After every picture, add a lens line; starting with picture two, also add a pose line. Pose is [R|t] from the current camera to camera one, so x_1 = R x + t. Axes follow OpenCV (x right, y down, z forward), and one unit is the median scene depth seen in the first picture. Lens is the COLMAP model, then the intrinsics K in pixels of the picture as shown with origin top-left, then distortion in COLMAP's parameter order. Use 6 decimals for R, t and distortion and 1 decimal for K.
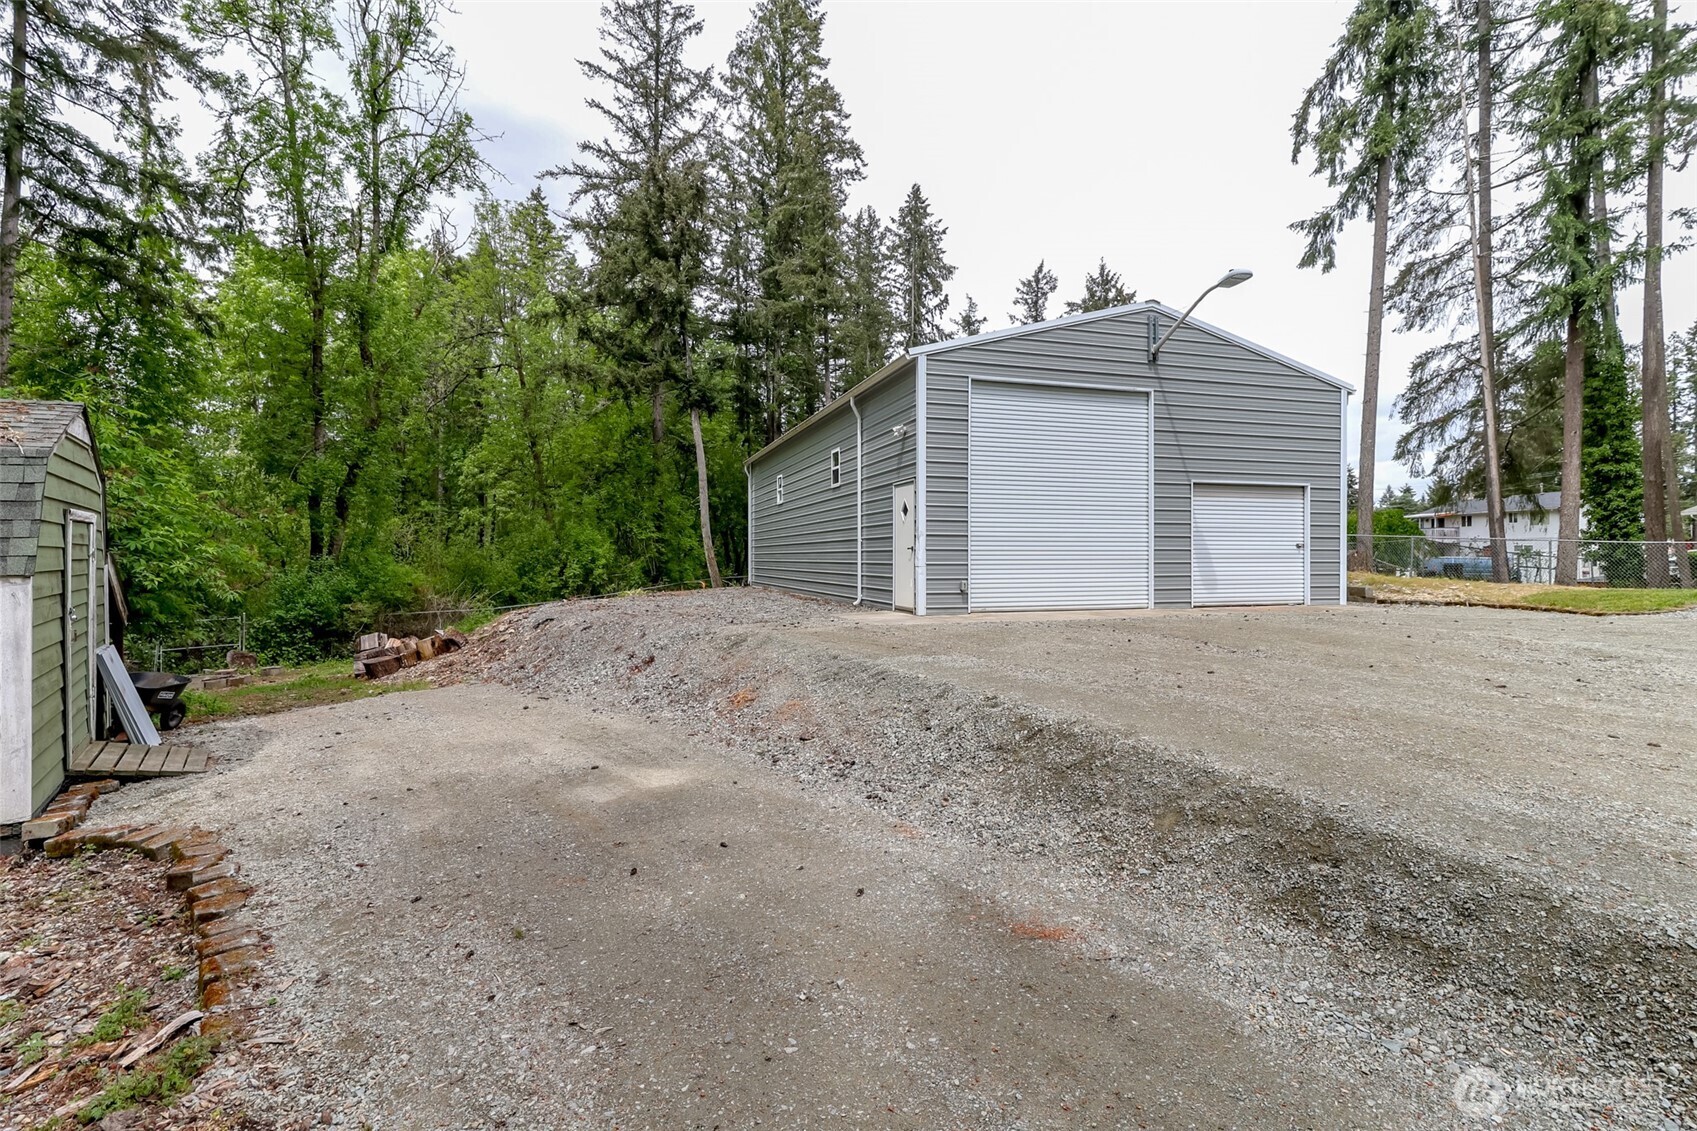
lens RADIAL K [[783.5, 0, 848.5], [0, 783.5, 565.5], [0, 0, 1]] dist [0.035131, 0.000259]
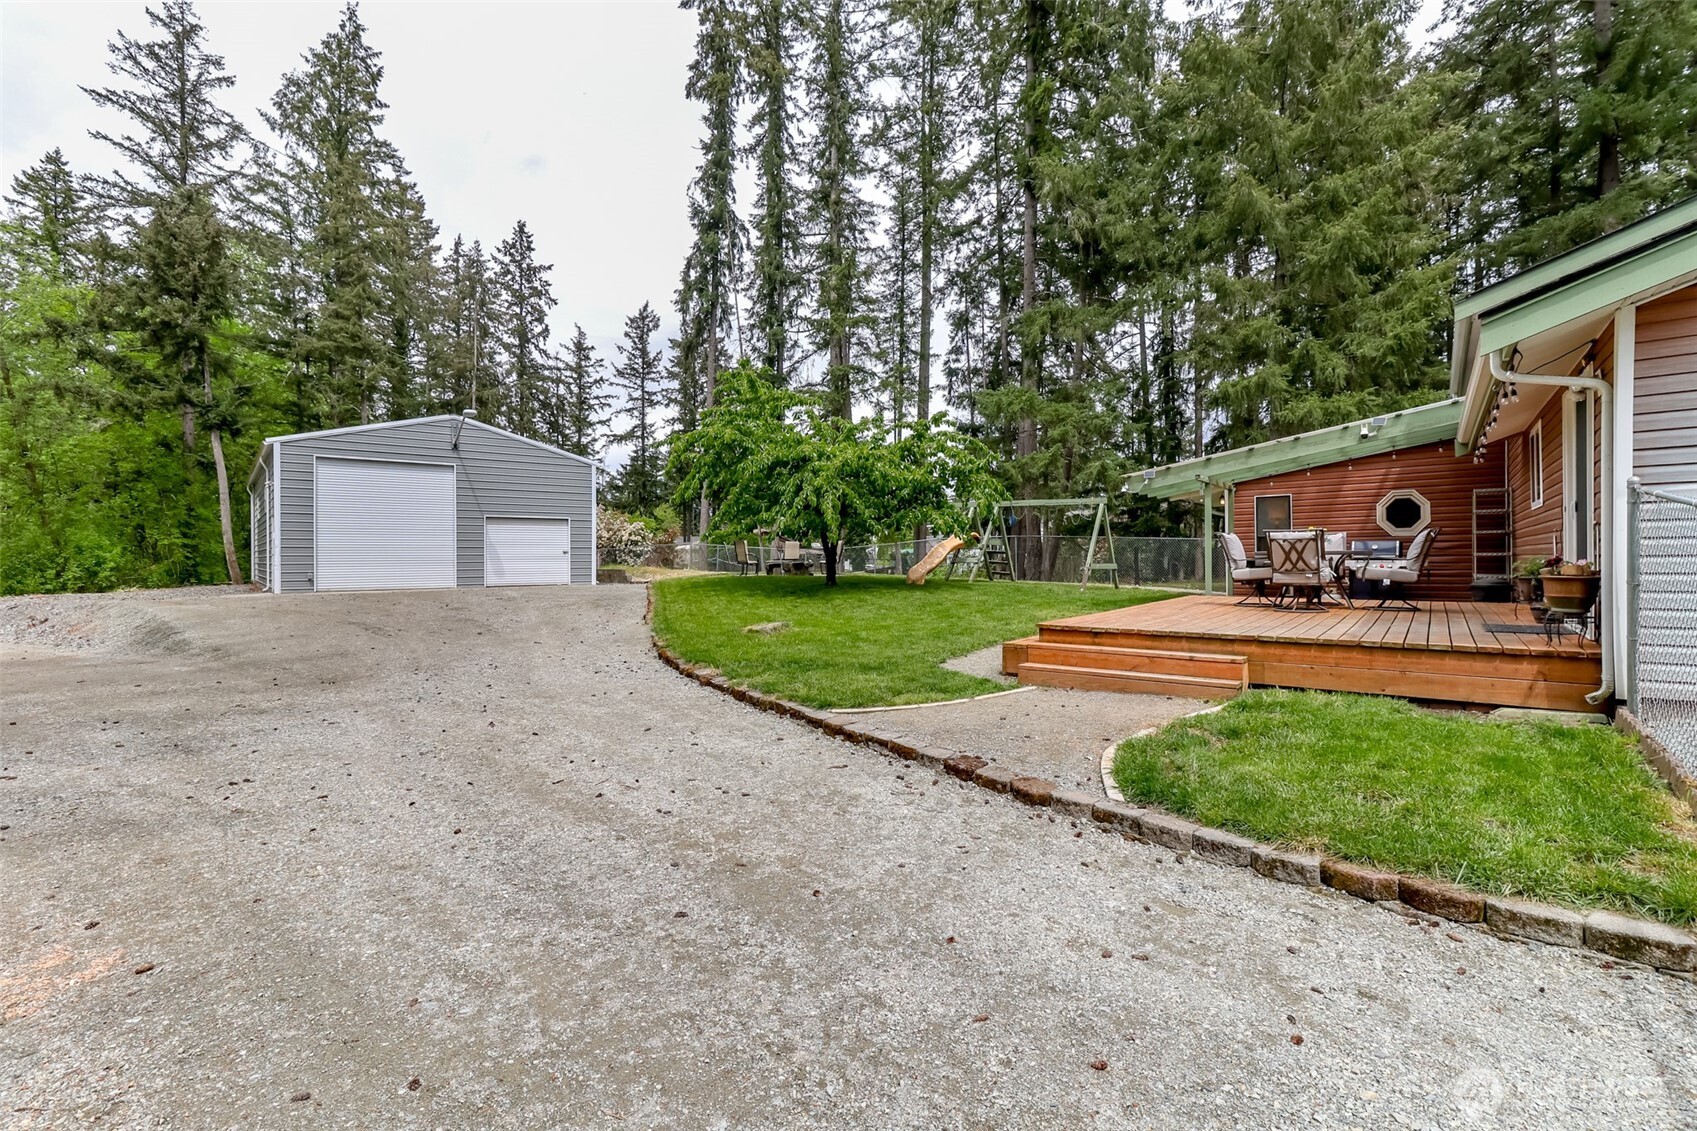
lens RADIAL K [[783.5, 0, 848.5], [0, 783.5, 565.5], [0, 0, 1]] dist [0.035131, 0.000259]
pose [[0.933104, -0.008697, 0.359501, 0.242341], [0.009474, 0.999955, -0.000398, 0.005923], [-0.359481, 0.003777, 0.933145, -0.417334]]
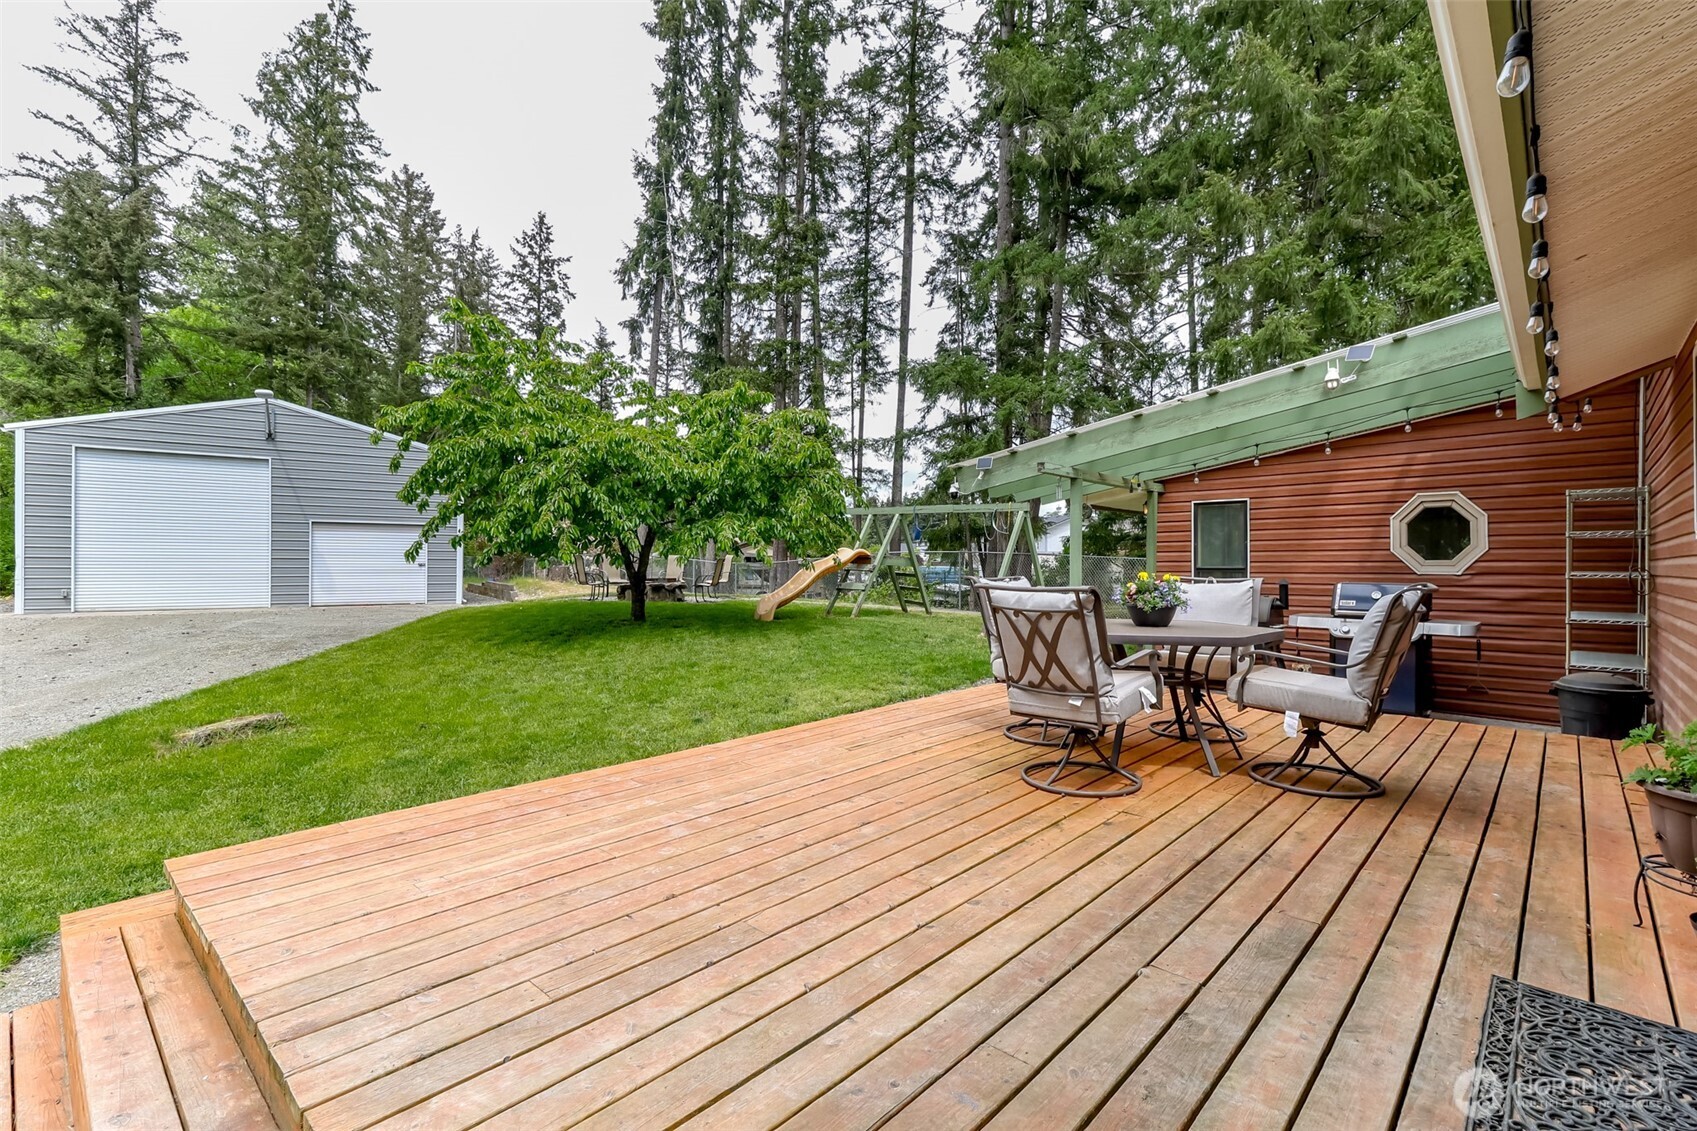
lens RADIAL K [[794.7, 0, 848.5], [0, 794.7, 565.5], [0, 0, 1]] dist [0.035944, 0.000720]
pose [[0.962739, 0.004769, 0.270392, 0.430597], [-0.003327, 0.999978, -0.005791, -0.007363], [-0.270414, 0.004676, 0.962733, -0.315482]]
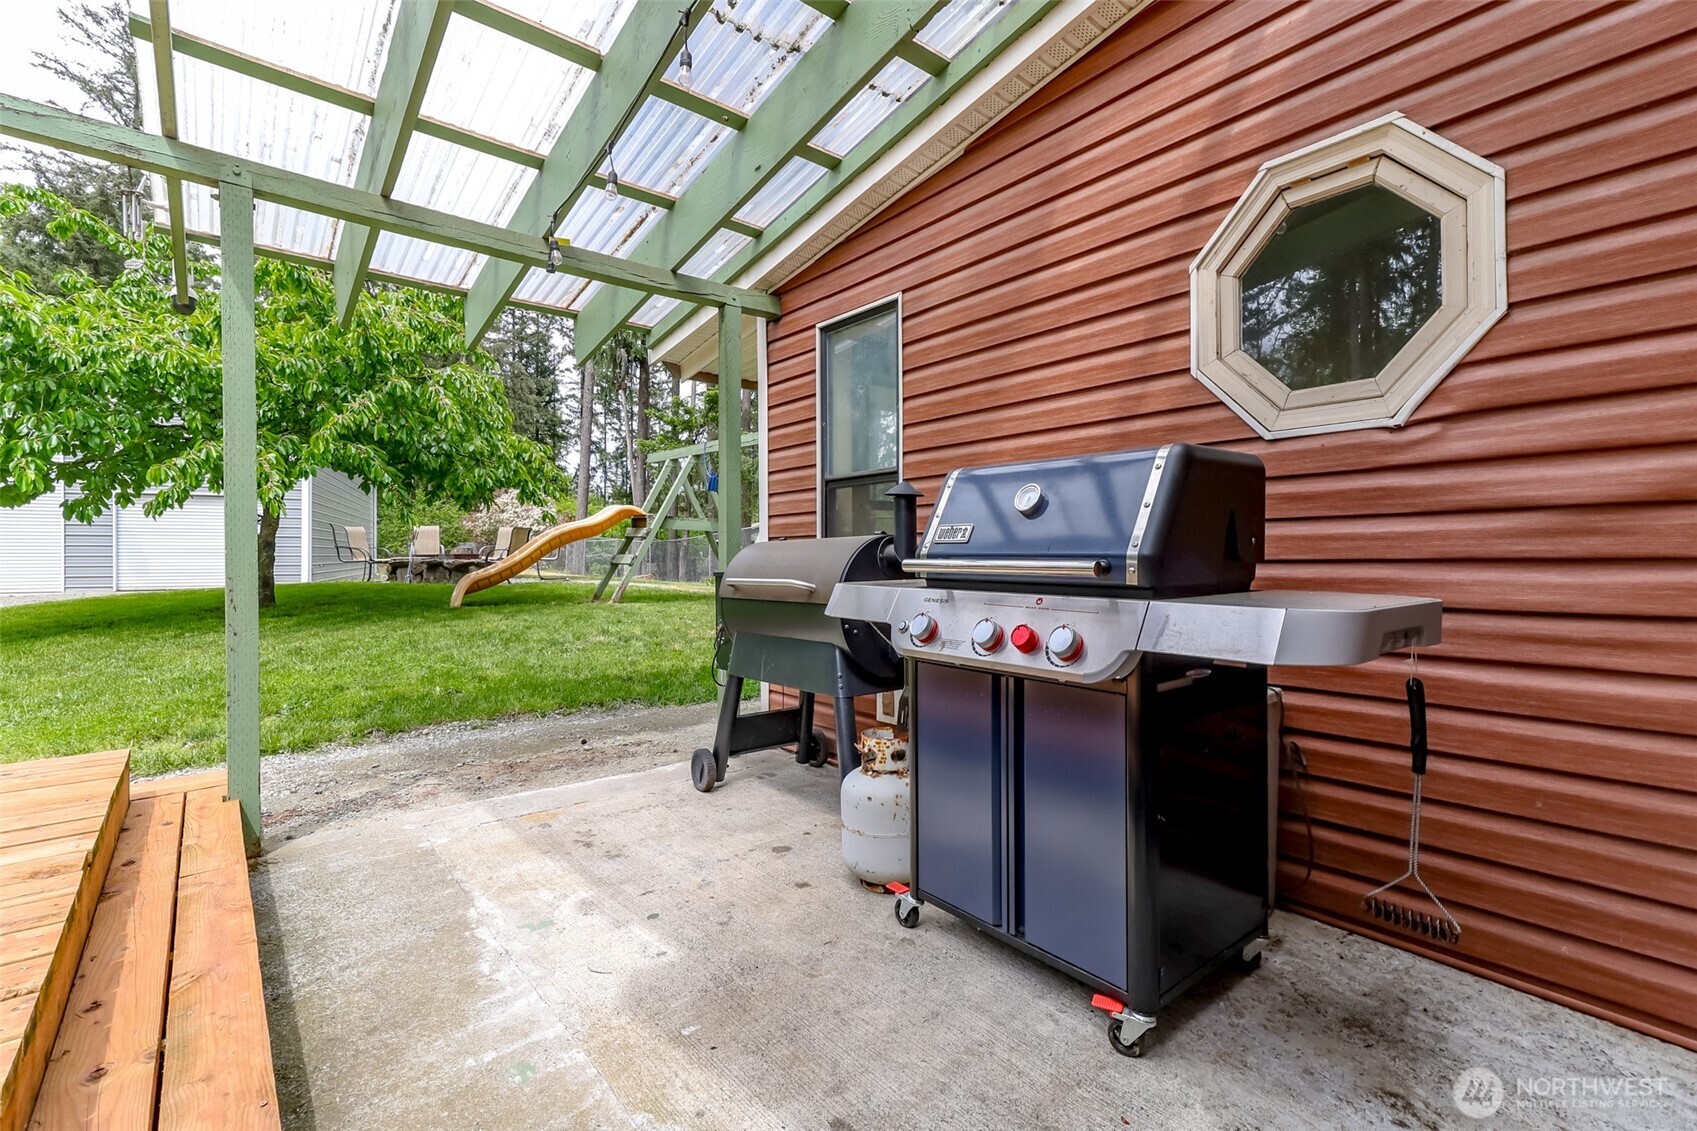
lens RADIAL K [[783.5, 0, 848.5], [0, 783.5, 565.5], [0, 0, 1]] dist [0.035131, 0.000259]
pose [[0.989638, -0.012009, 0.143081, 0.609221], [0.010930, 0.999906, 0.008327, 0.002943], [-0.143167, -0.006677, 0.989676, -0.195114]]
